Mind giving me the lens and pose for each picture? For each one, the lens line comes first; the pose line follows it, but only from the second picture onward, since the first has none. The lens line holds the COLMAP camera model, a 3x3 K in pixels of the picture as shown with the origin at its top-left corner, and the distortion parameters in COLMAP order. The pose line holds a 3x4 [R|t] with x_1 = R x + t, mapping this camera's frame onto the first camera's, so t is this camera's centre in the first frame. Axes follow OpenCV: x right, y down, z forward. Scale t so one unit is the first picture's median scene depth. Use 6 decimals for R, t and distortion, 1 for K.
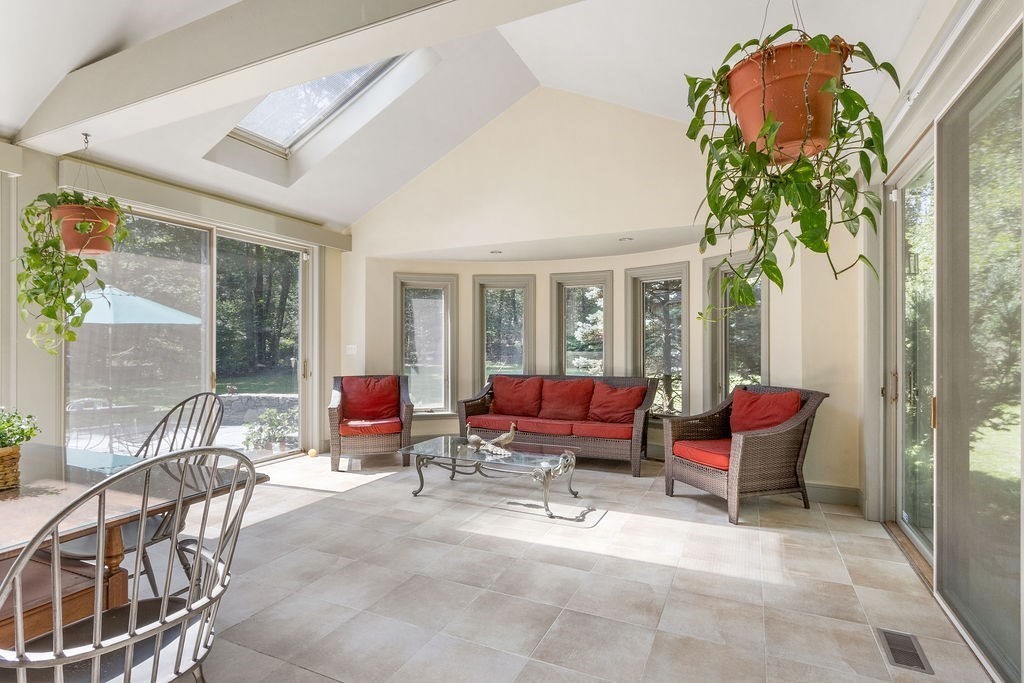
lens RADIAL K [[517.2, 0, 512.9], [0, 517.2, 345.6], [0, 0, 1]] dist [0.028273, 0.000315]
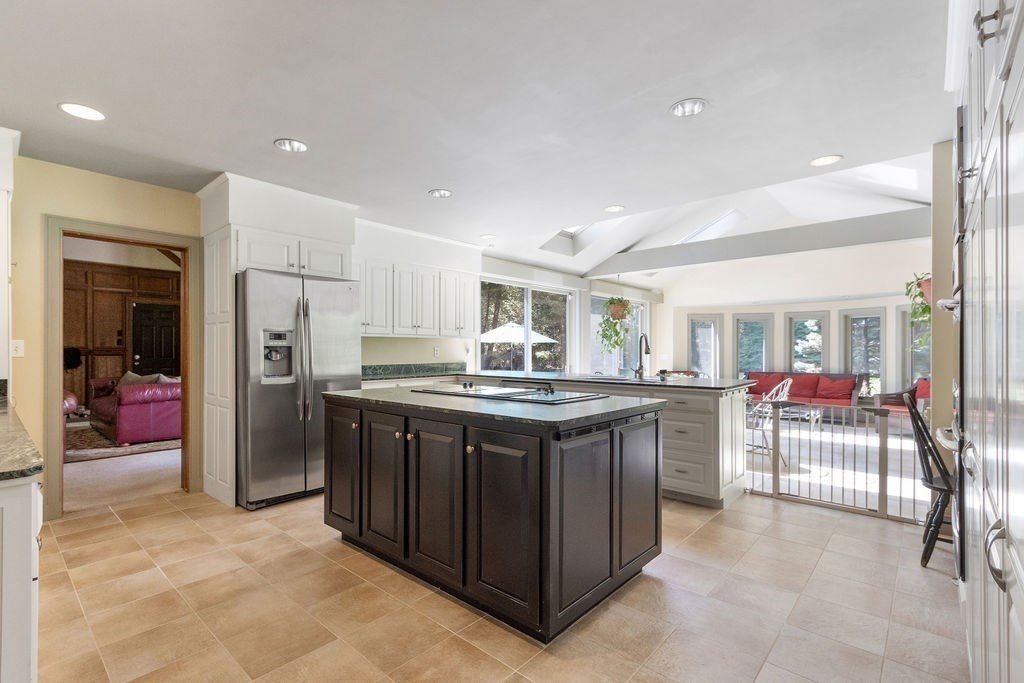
lens RADIAL K [[468.0, 0, 505.8], [0, 468.0, 341.7], [0, 0, 1]] dist [0.004295, -0.001705]
pose [[0.952748, -0.006680, -0.303688, -0.332896], [-0.003135, 0.999489, -0.031818, 0.008501], [0.303746, 0.031267, 0.952240, -0.738499]]
